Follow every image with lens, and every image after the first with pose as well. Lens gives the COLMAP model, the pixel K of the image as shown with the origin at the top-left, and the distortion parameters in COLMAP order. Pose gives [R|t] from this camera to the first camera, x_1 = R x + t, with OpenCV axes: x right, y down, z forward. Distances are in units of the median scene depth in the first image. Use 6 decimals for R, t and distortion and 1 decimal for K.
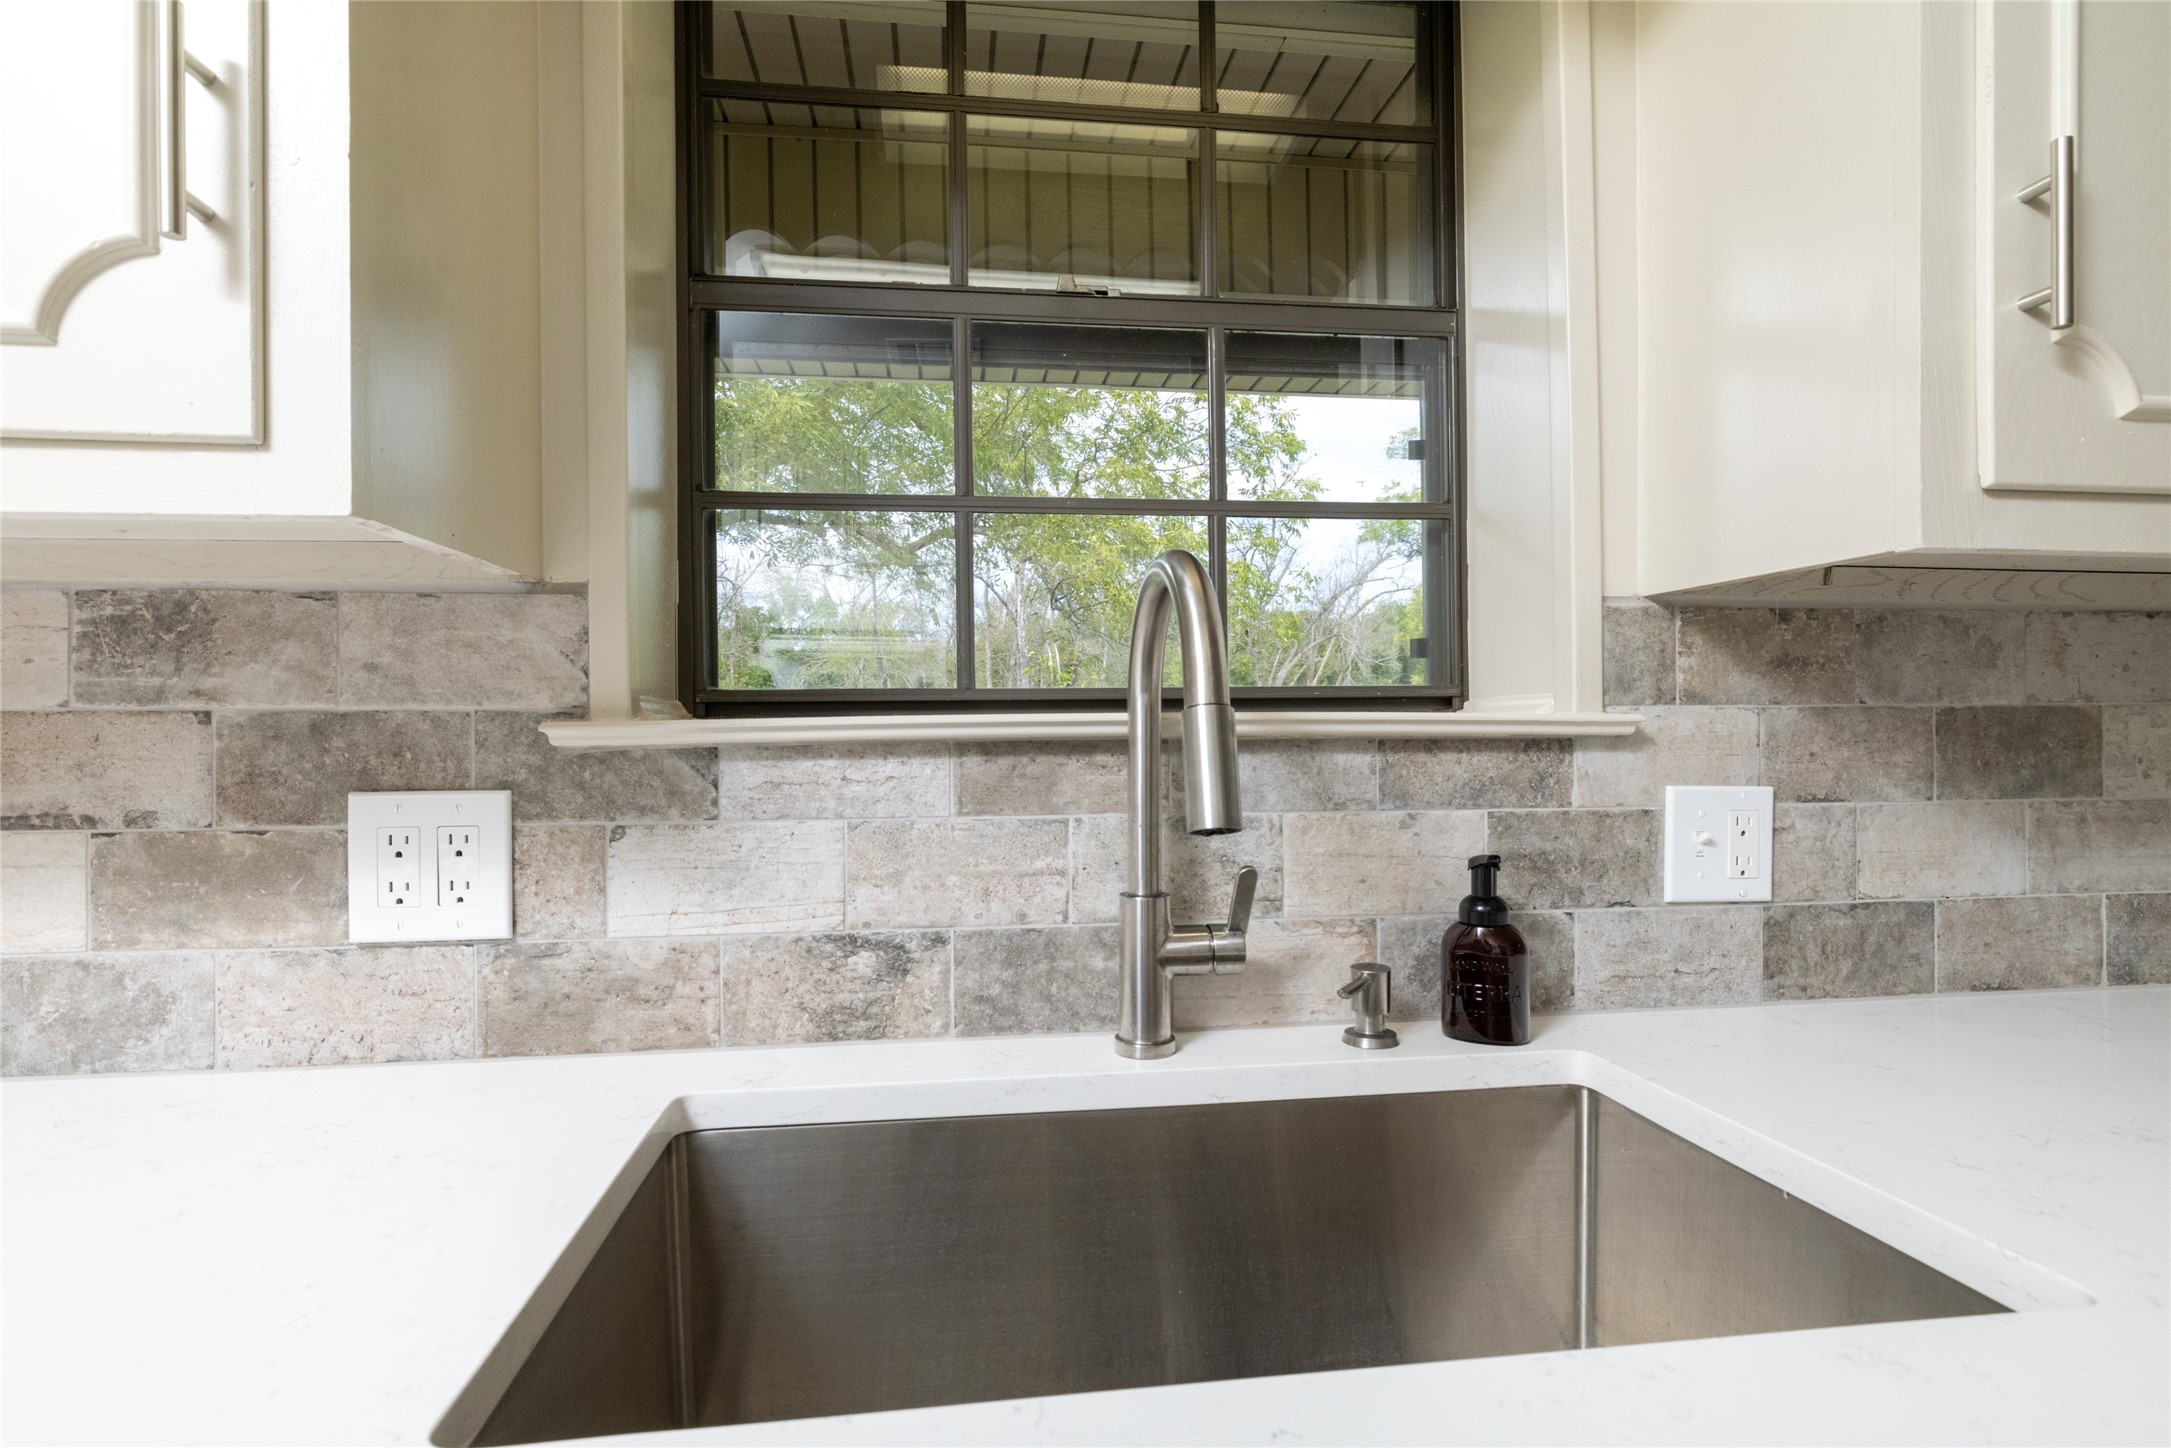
lens RADIAL K [[1070.0, 0, 1073.0], [0, 1070.0, 727.6], [0, 0, 1]] dist [0.001355, 0.000360]
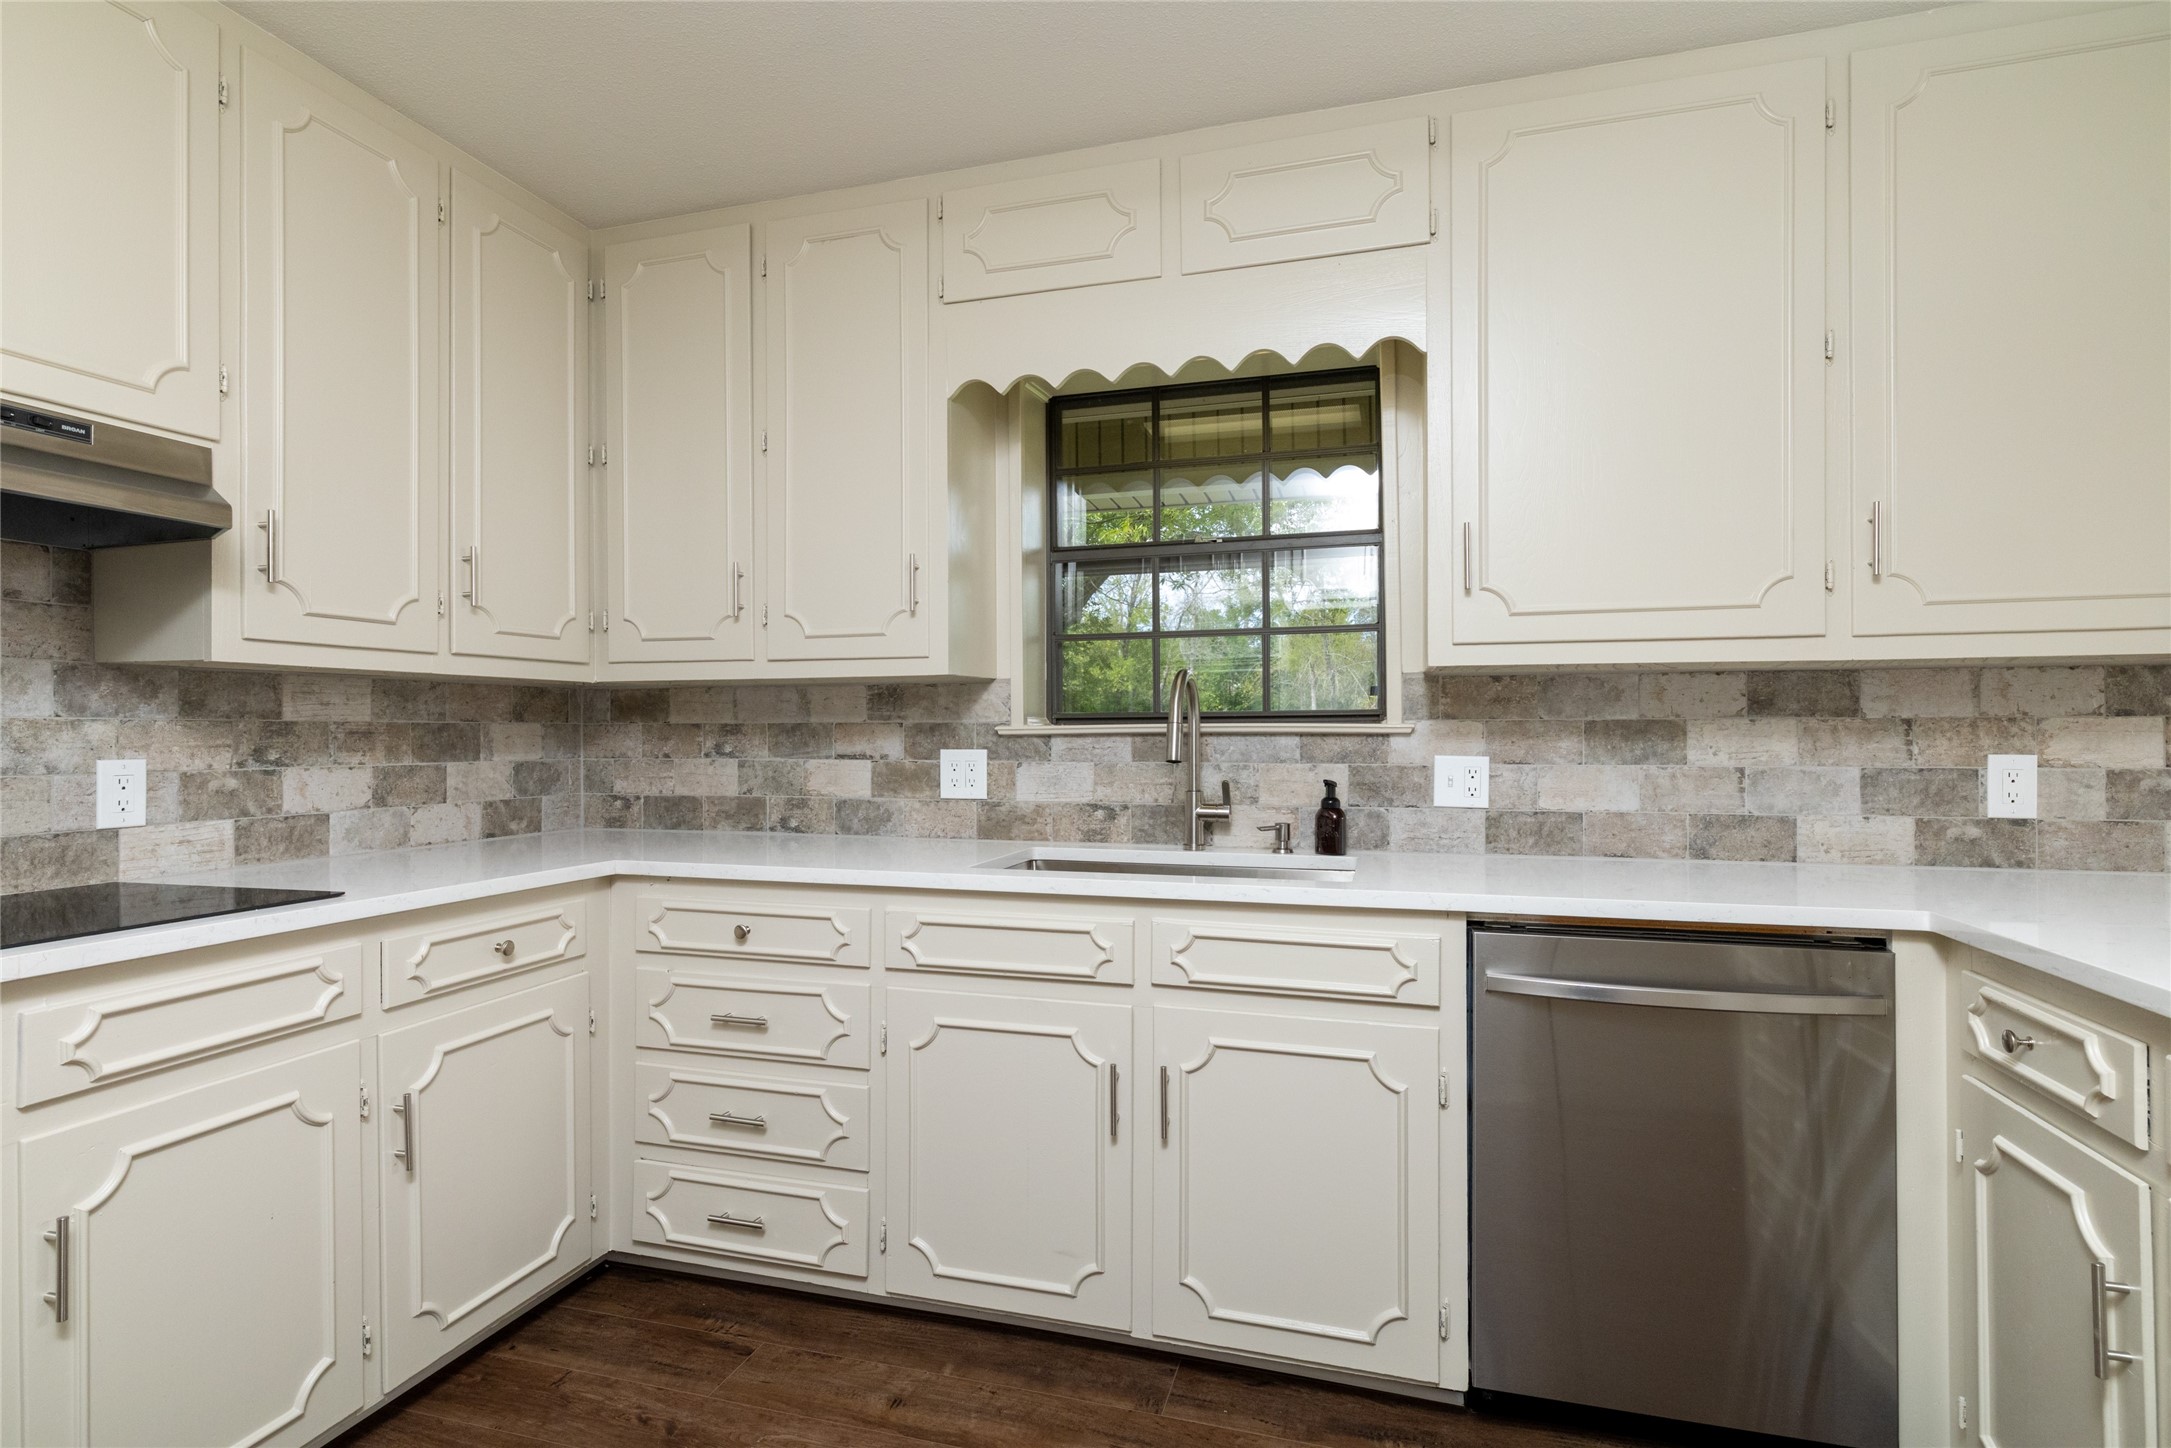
lens RADIAL K [[1070.0, 0, 1075.3], [0, 1070.0, 726.0], [0, 0, 1]] dist [0.001355, 0.000360]
pose [[0.911515, 0.001930, -0.411263, 0.821791], [-0.002422, 0.999997, -0.000676, -0.004226], [0.411260, 0.001612, 0.911516, -1.434815]]
